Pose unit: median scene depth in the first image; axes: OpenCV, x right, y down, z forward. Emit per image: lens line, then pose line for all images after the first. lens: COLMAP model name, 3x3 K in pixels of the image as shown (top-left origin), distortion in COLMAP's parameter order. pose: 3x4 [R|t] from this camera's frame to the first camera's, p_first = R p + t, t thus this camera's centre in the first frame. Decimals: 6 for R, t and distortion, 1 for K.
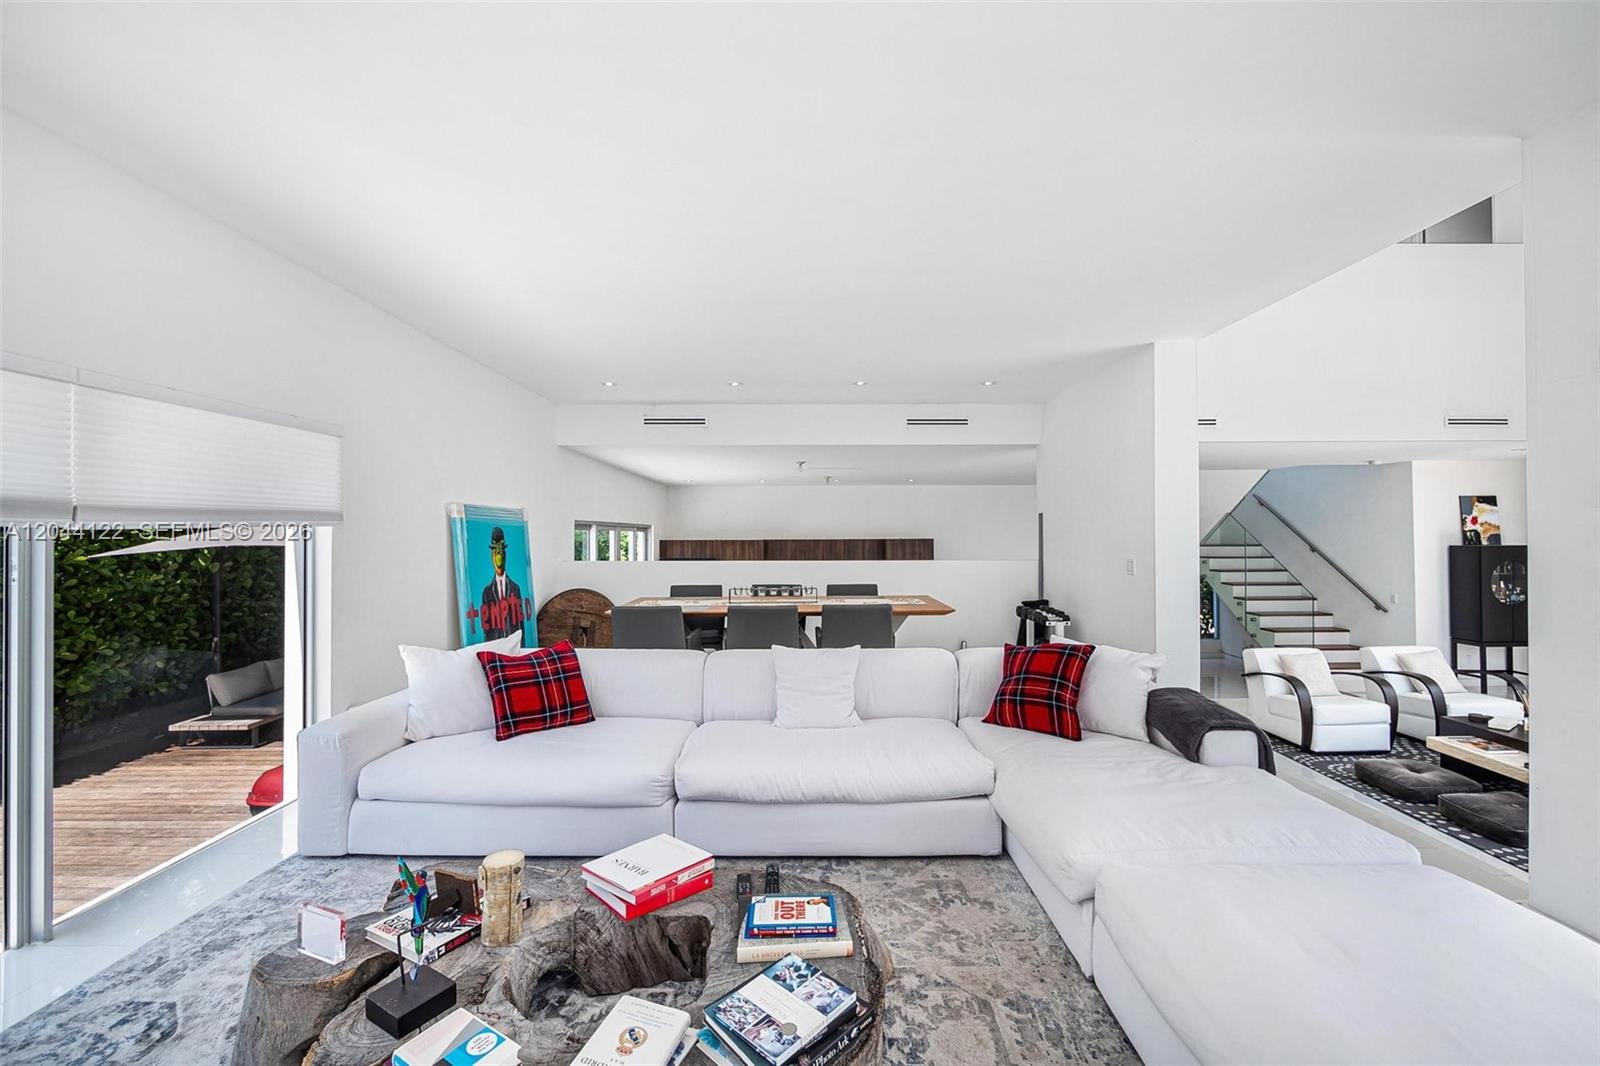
lens RADIAL K [[644.3, 0, 800.0], [0, 644.3, 533.0], [0, 0, 1]] dist [-0.001638, 0.000151]
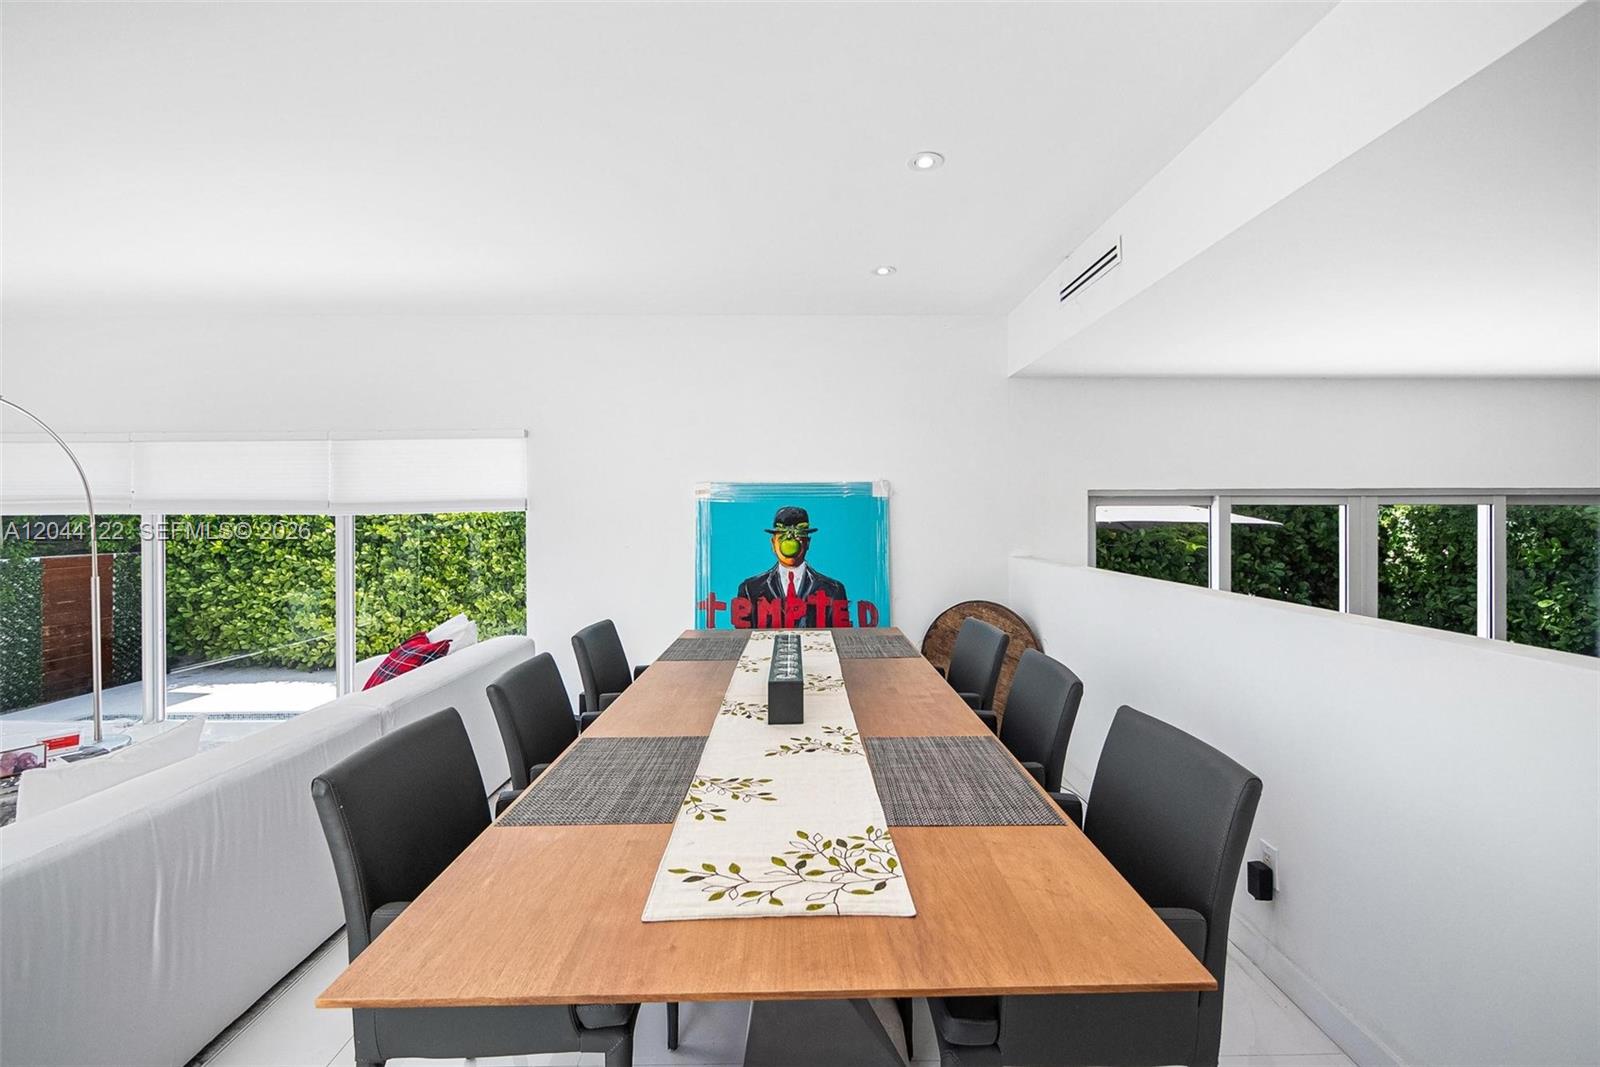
lens RADIAL K [[675.8, 0, 803.7], [0, 675.8, 519.4], [0, 0, 1]] dist [0.002461, 0.000391]
pose [[0.001113, 0.009884, -0.999951, 0.379013], [0.007404, 0.999924, 0.009892, -0.001584], [0.999972, -0.007414, 0.001040, 1.000378]]
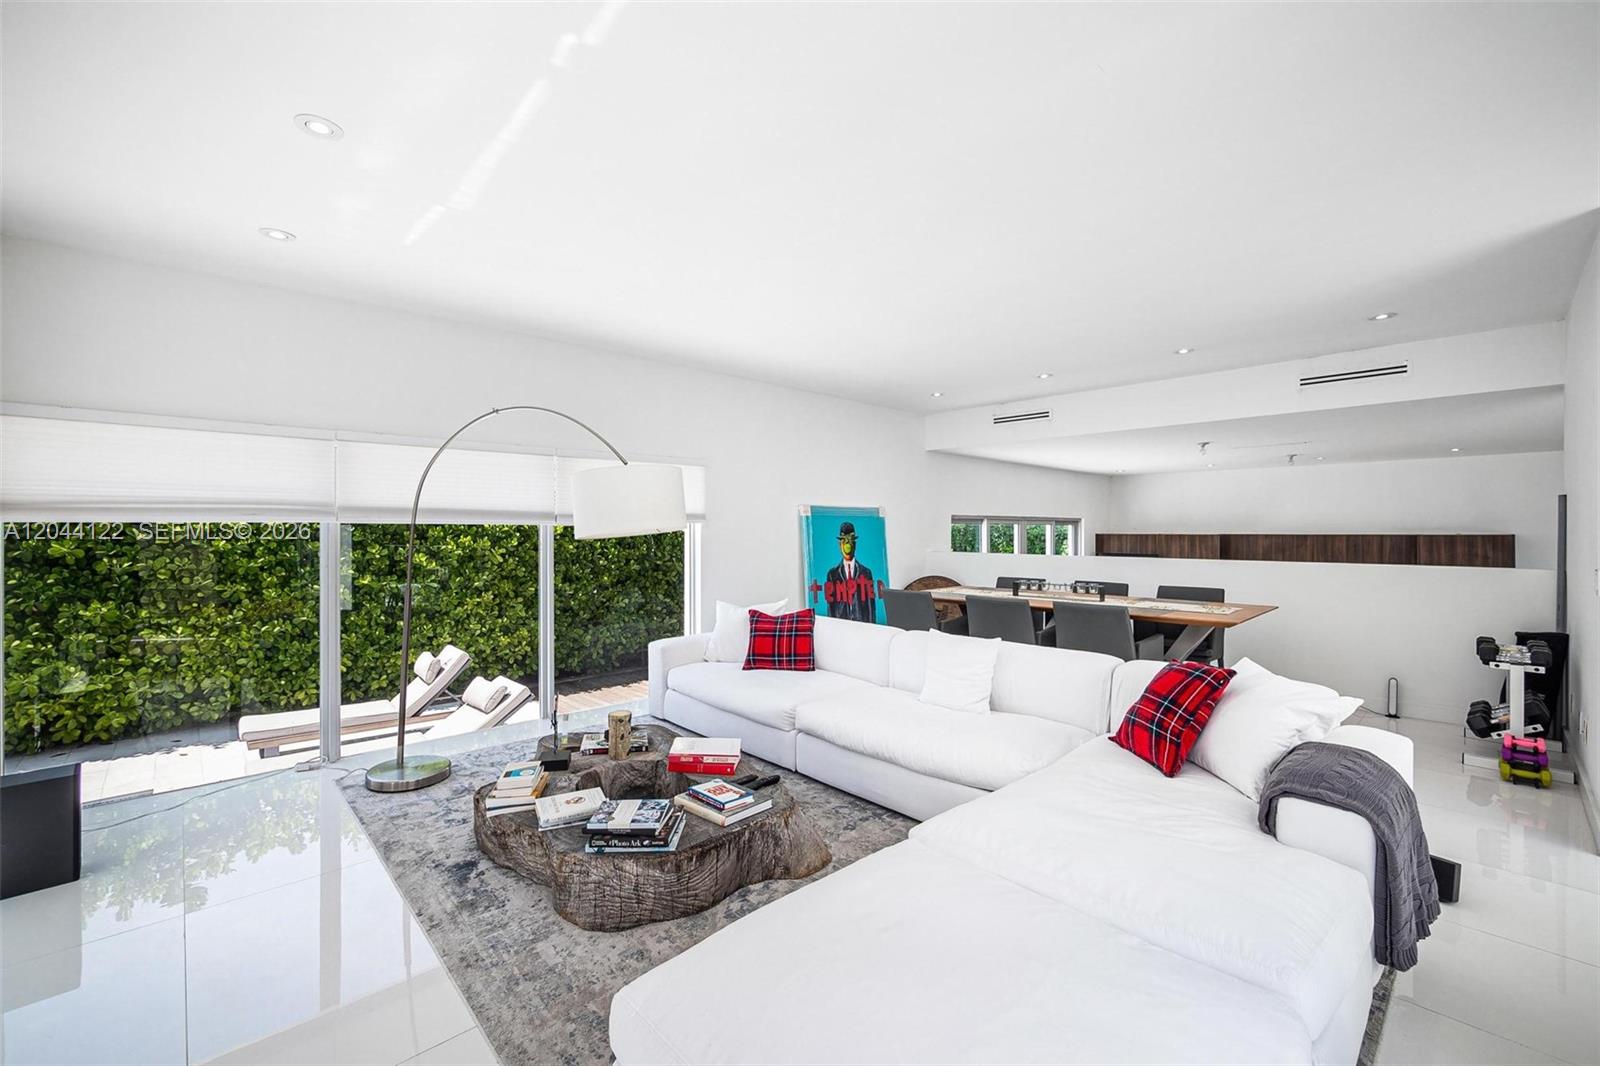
lens RADIAL K [[658.9, 0, 814.1], [0, 658.9, 530.5], [0, 0, 1]] dist [-0.002582, 0.000089]
pose [[0.697195, 0.003290, -0.716874, 0.411823], [0.001226, 0.999983, 0.005781, -0.000810], [0.716881, -0.004909, 0.697179, 0.045060]]
